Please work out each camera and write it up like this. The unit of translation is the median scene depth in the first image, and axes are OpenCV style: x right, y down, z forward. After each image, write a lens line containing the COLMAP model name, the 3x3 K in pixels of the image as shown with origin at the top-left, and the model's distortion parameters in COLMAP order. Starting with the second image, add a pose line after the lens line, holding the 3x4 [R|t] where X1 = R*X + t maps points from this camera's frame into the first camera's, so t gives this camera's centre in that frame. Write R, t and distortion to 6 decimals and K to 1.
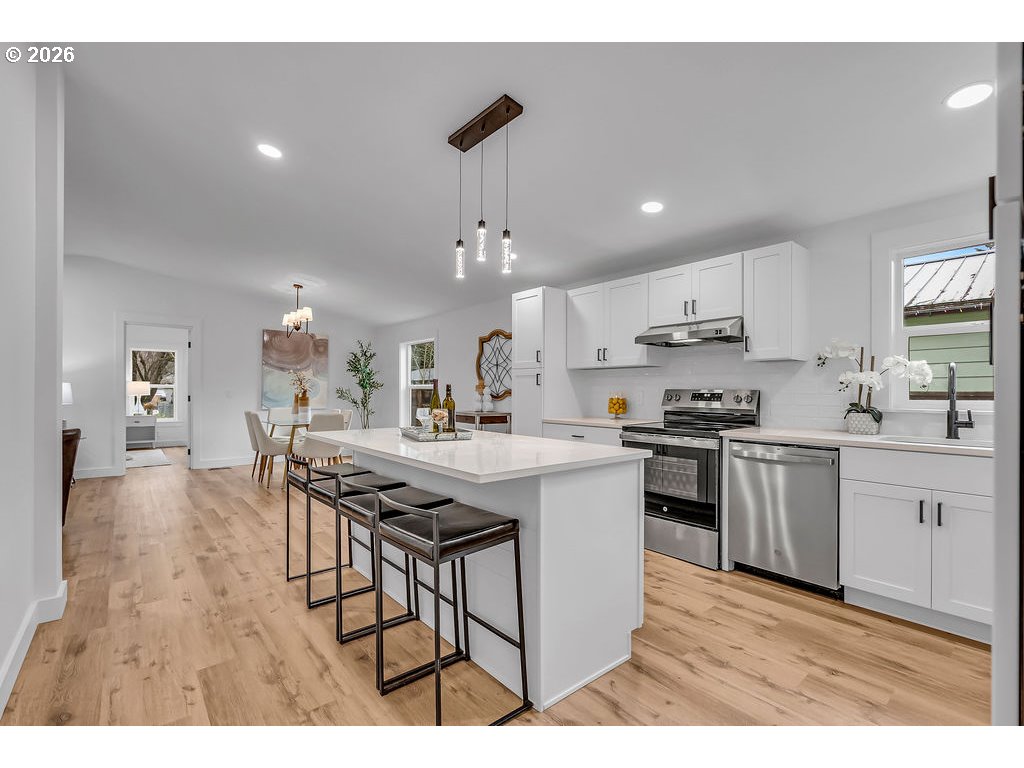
lens RADIAL K [[463.9, 0, 512.3], [0, 463.9, 392.1], [0, 0, 1]] dist [-0.002596, -0.000052]
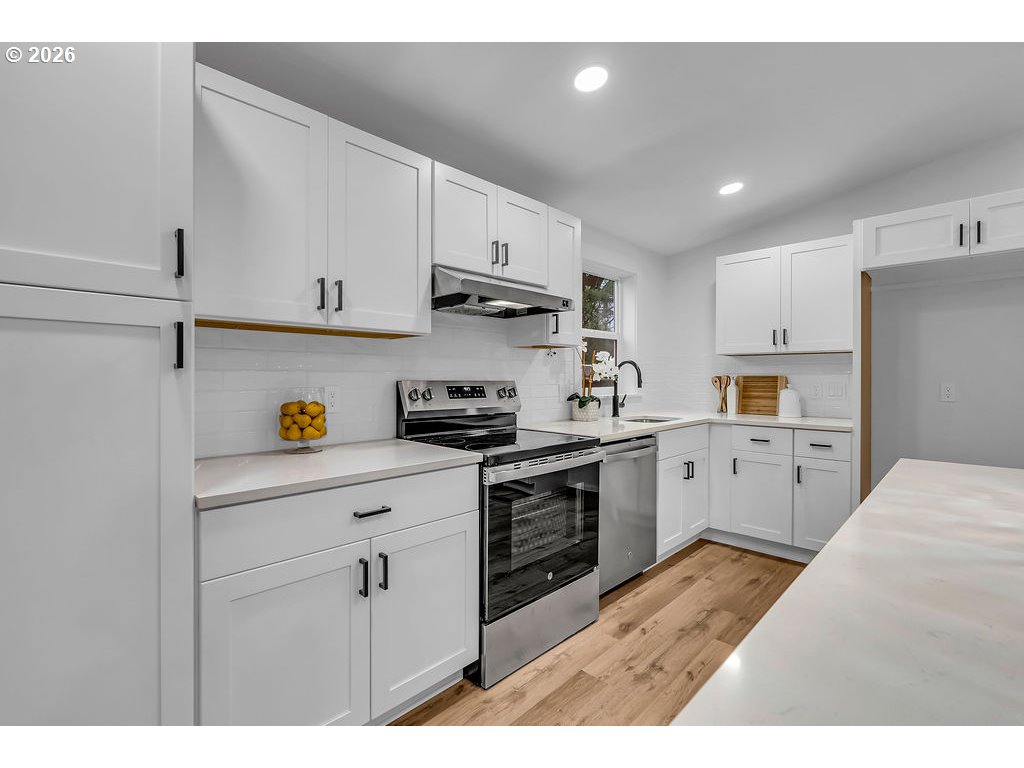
lens RADIAL K [[471.3, 0, 518.1], [0, 471.3, 378.4], [0, 0, 1]] dist [-0.003111, -0.000163]
pose [[-0.111797, -0.005753, 0.993714, -0.376186], [0.004762, 0.999969, 0.006325, -0.018631], [-0.993720, 0.005439, -0.111766, 1.468564]]
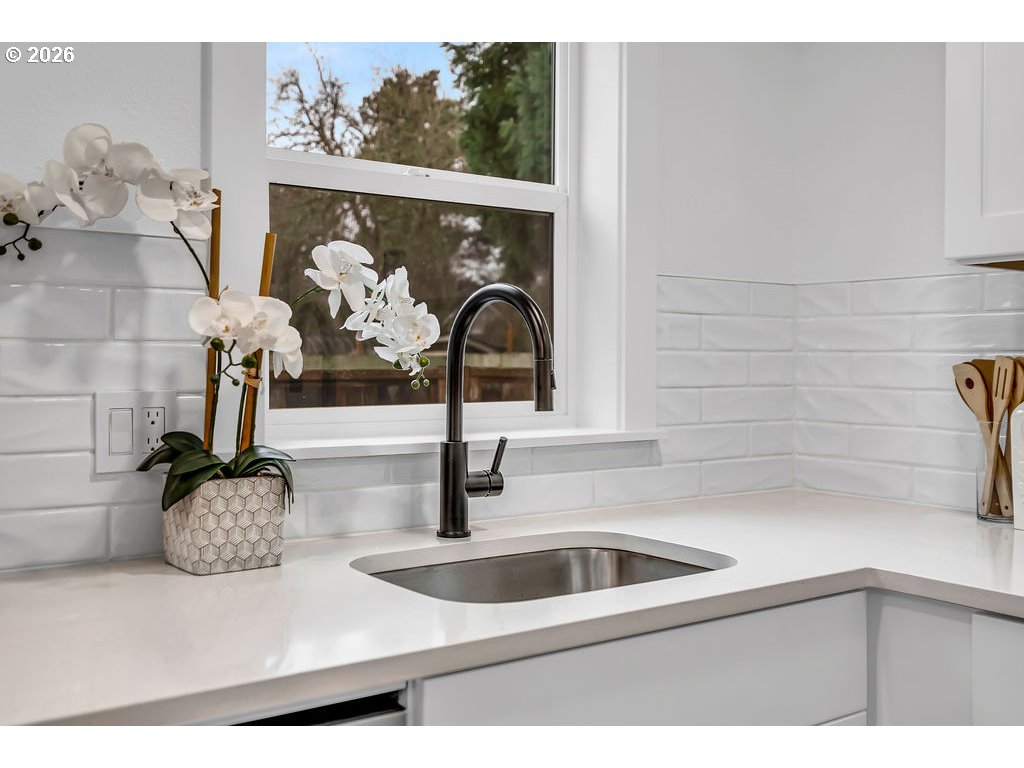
lens RADIAL K [[1044.5, 0, 511.3], [0, 1044.5, 349.9], [0, 0, 1]] dist [-0.000937, -0.000436]
pose [[0.061876, 0.001730, 0.998082, 0.285217], [-0.002094, 0.999997, -0.001604, -0.018588], [-0.998082, -0.001991, 0.061880, 0.945706]]
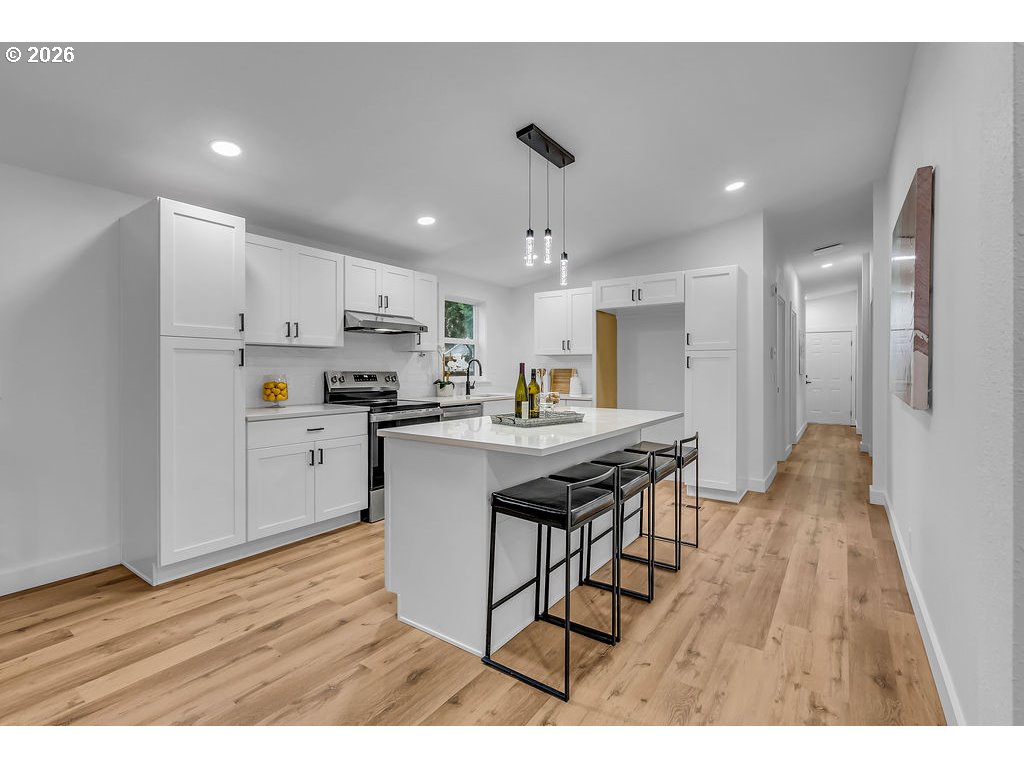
lens RADIAL K [[473.2, 0, 512.3], [0, 473.2, 372.7], [0, 0, 1]] dist [0.000678, 0.000099]
pose [[-0.257245, -0.009603, 0.966299, -1.194294], [0.004041, 0.999931, 0.011014, -0.020764], [-0.966338, 0.006738, -0.257188, 1.391894]]
